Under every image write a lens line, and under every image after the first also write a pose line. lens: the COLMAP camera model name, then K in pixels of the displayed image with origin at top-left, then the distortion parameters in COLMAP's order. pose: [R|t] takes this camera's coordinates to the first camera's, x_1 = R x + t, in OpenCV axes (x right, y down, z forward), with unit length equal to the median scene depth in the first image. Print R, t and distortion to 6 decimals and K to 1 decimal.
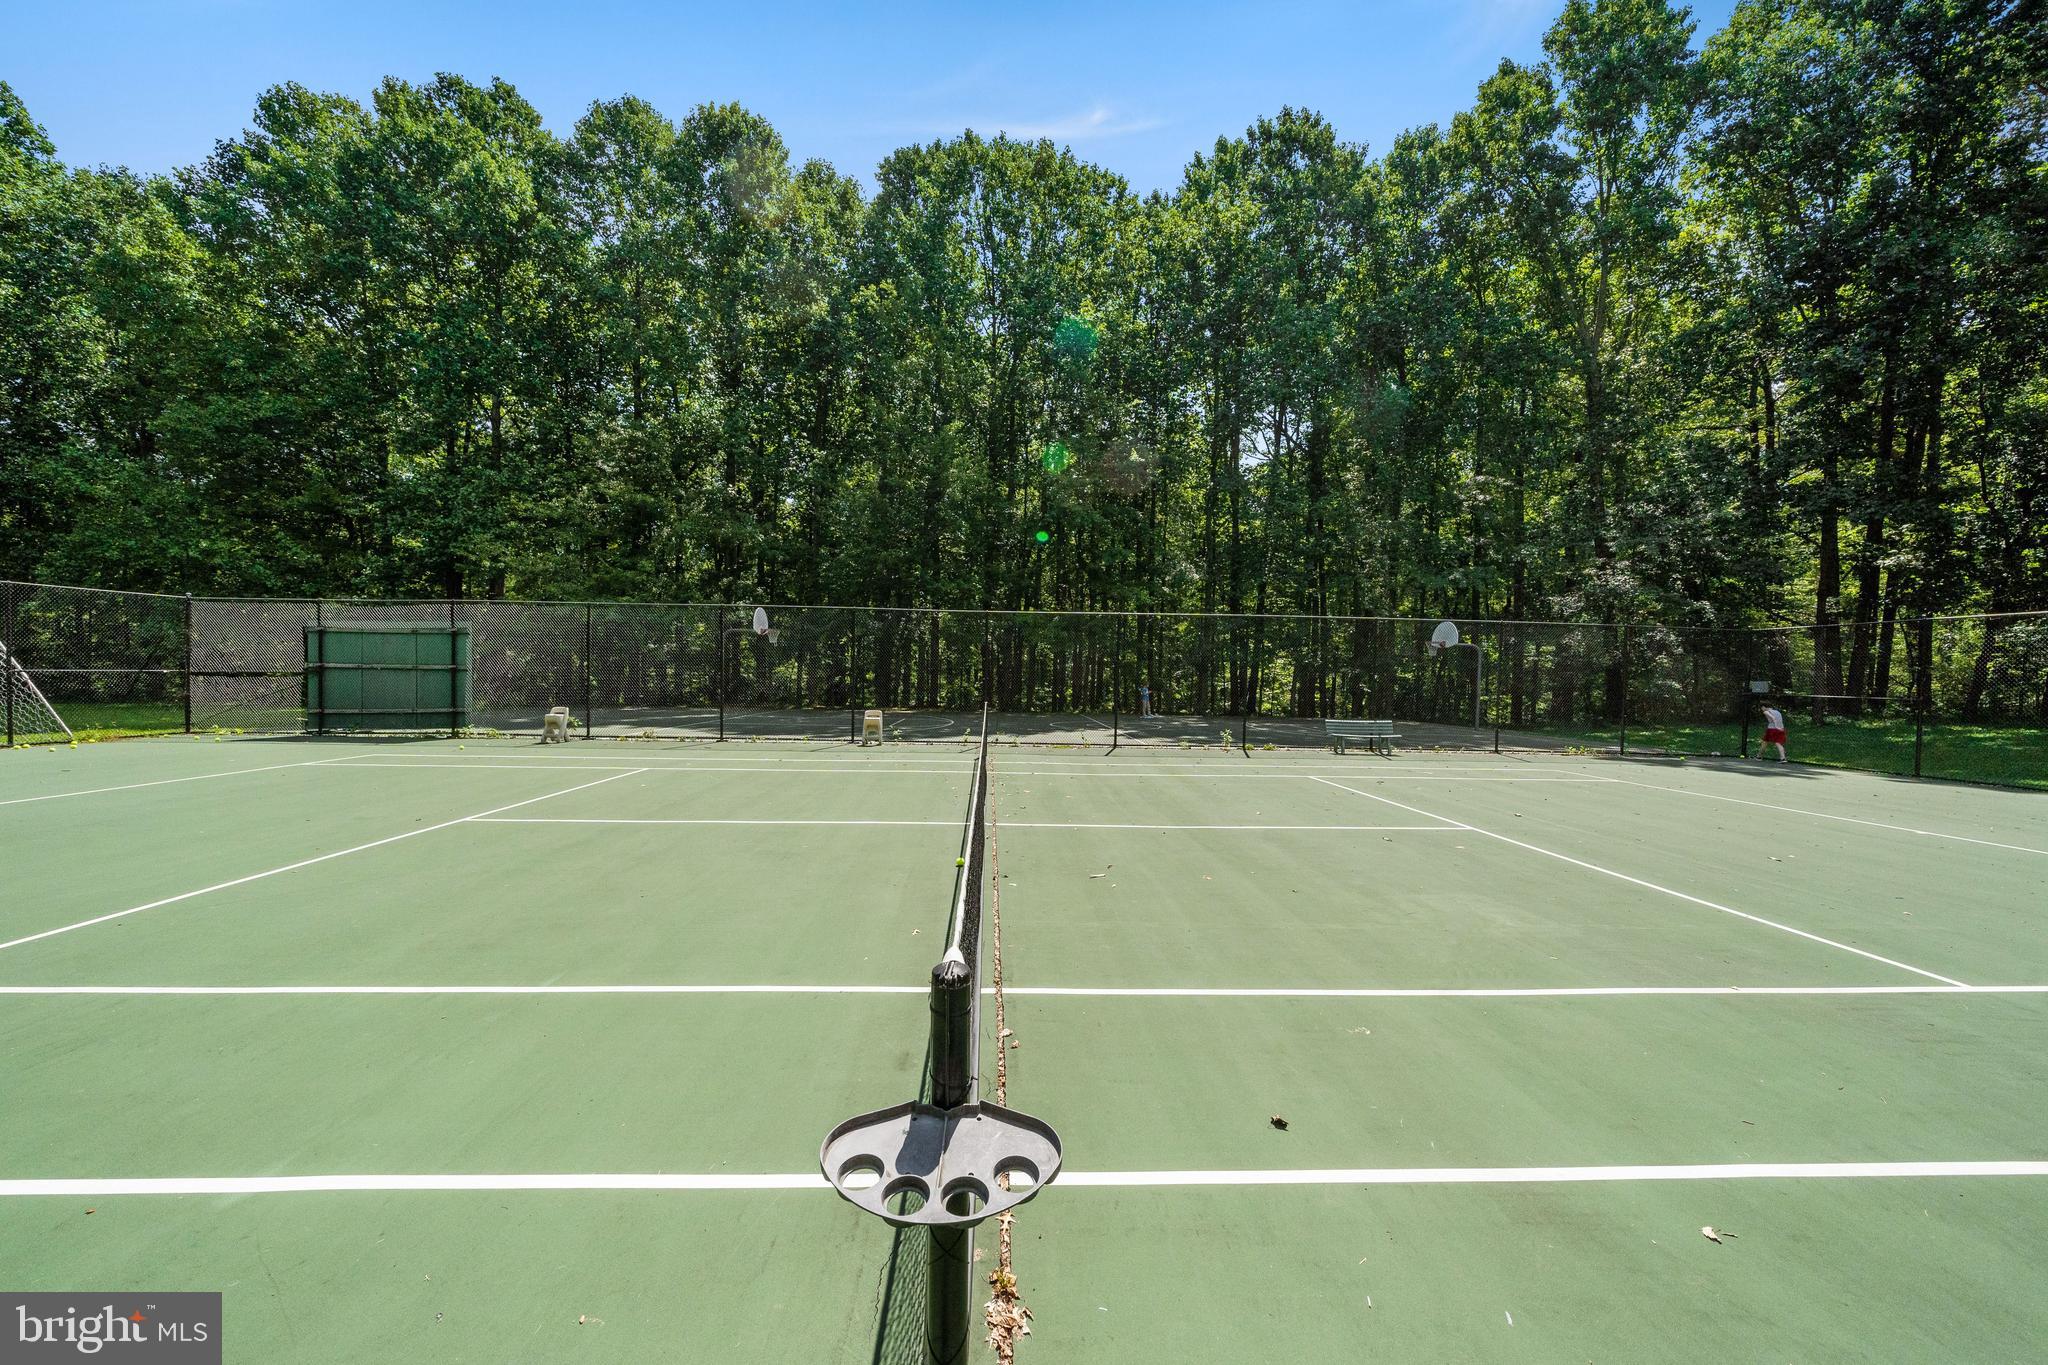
lens RADIAL K [[723.4, 0, 1024.0], [0, 723.4, 682.5], [0, 0, 1]] dist [0.001983, -0.002910]
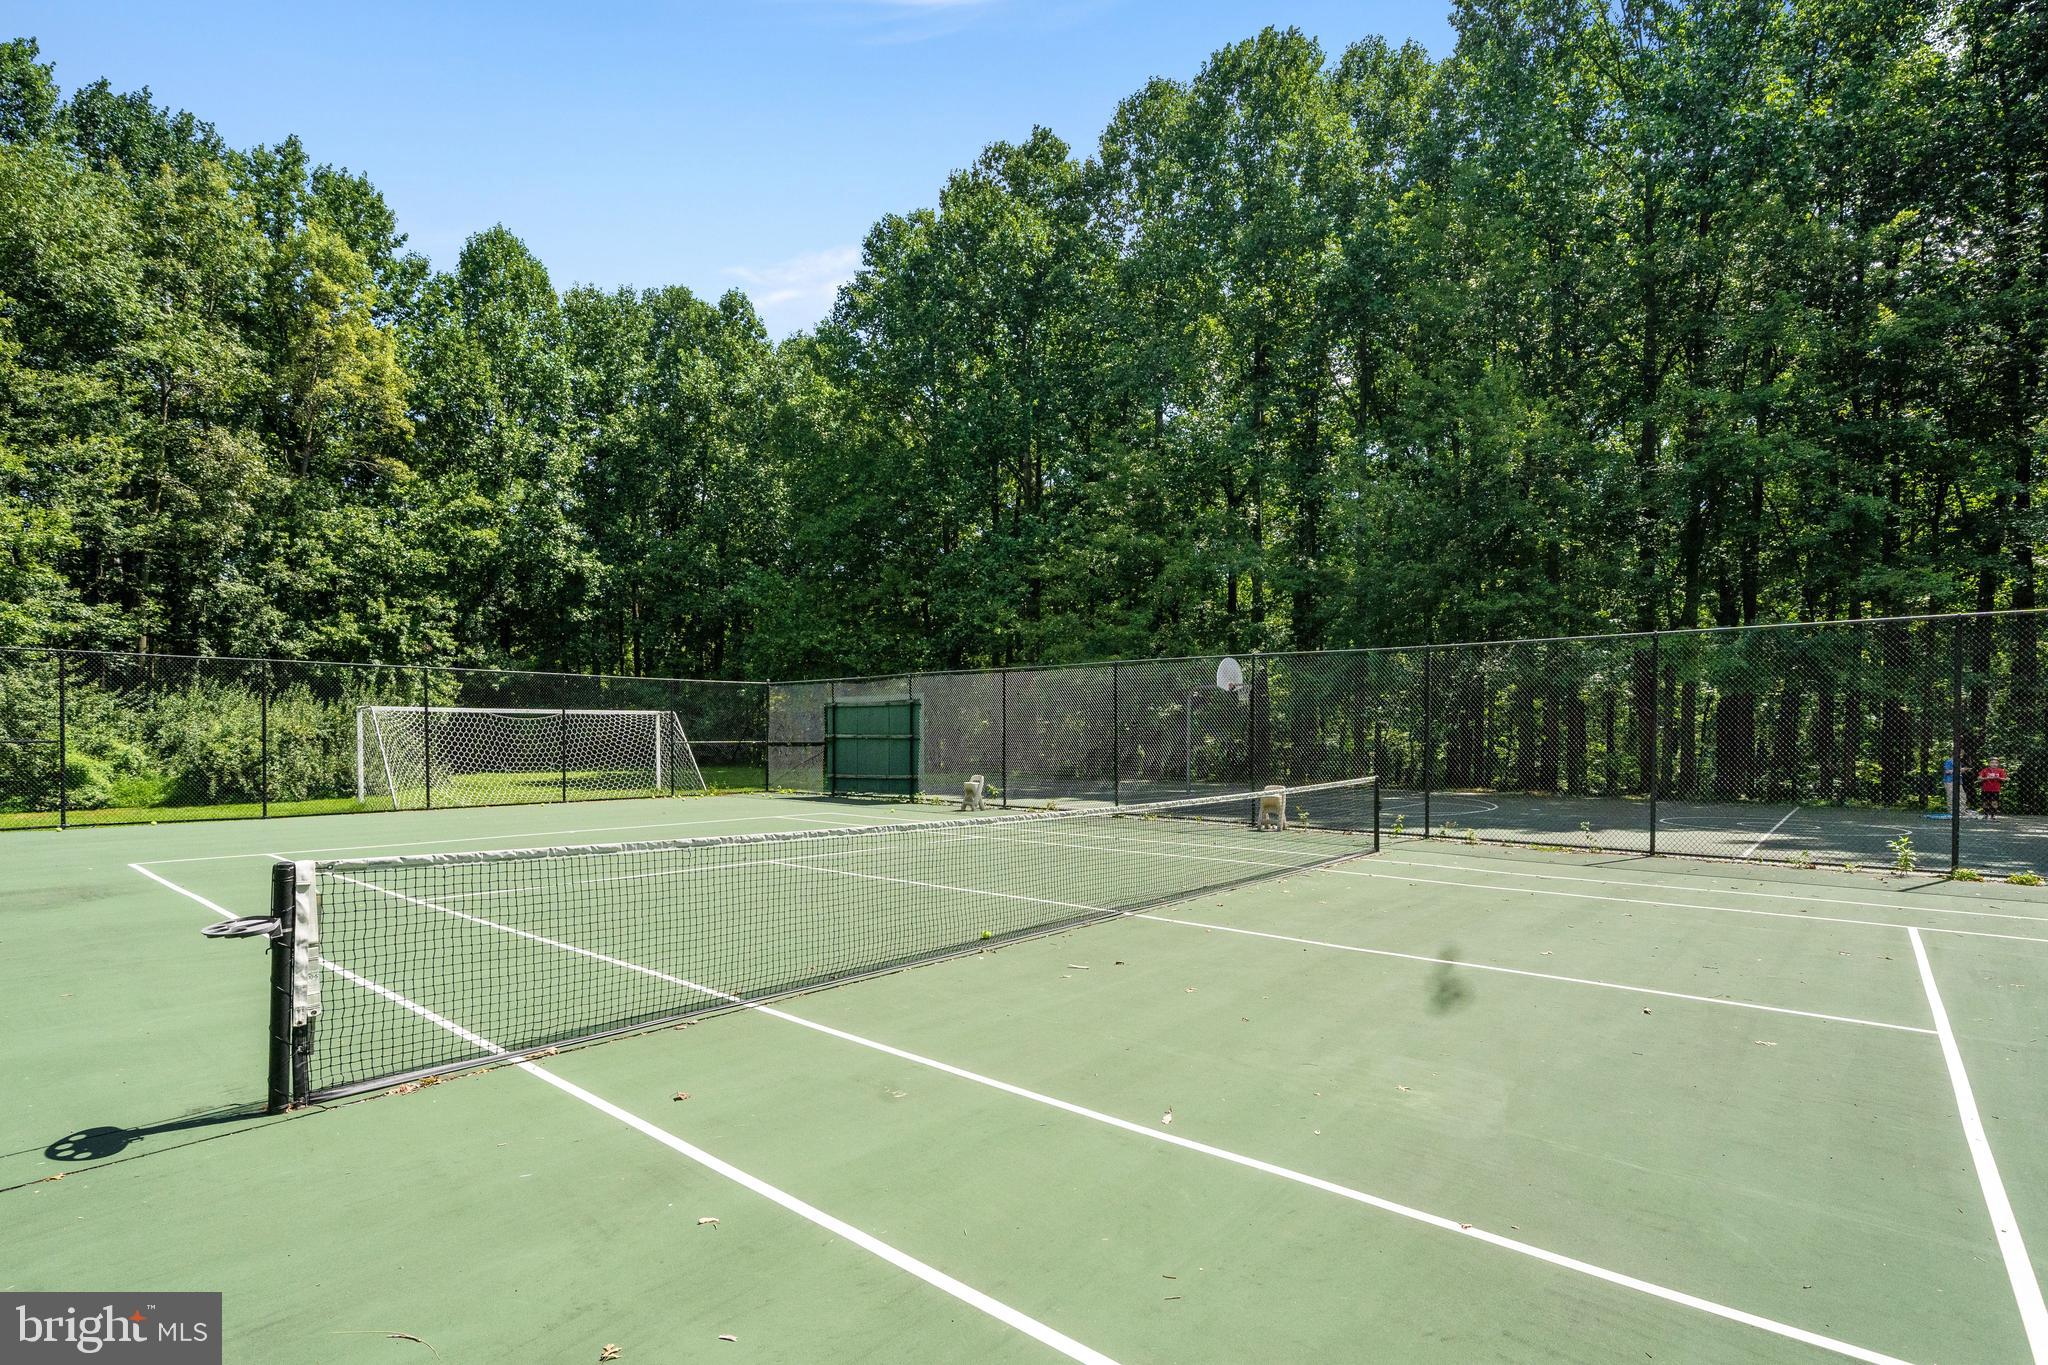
lens RADIAL K [[1028.0, 0, 1022.3], [0, 1028.0, 732.5], [0, 0, 1]] dist [0.000358, 0.000427]
pose [[0.717259, -0.015777, -0.696628, 0.245787], [0.001435, 0.999775, -0.021166, 0.003398], [0.696806, 0.014182, 0.717120, 0.017546]]
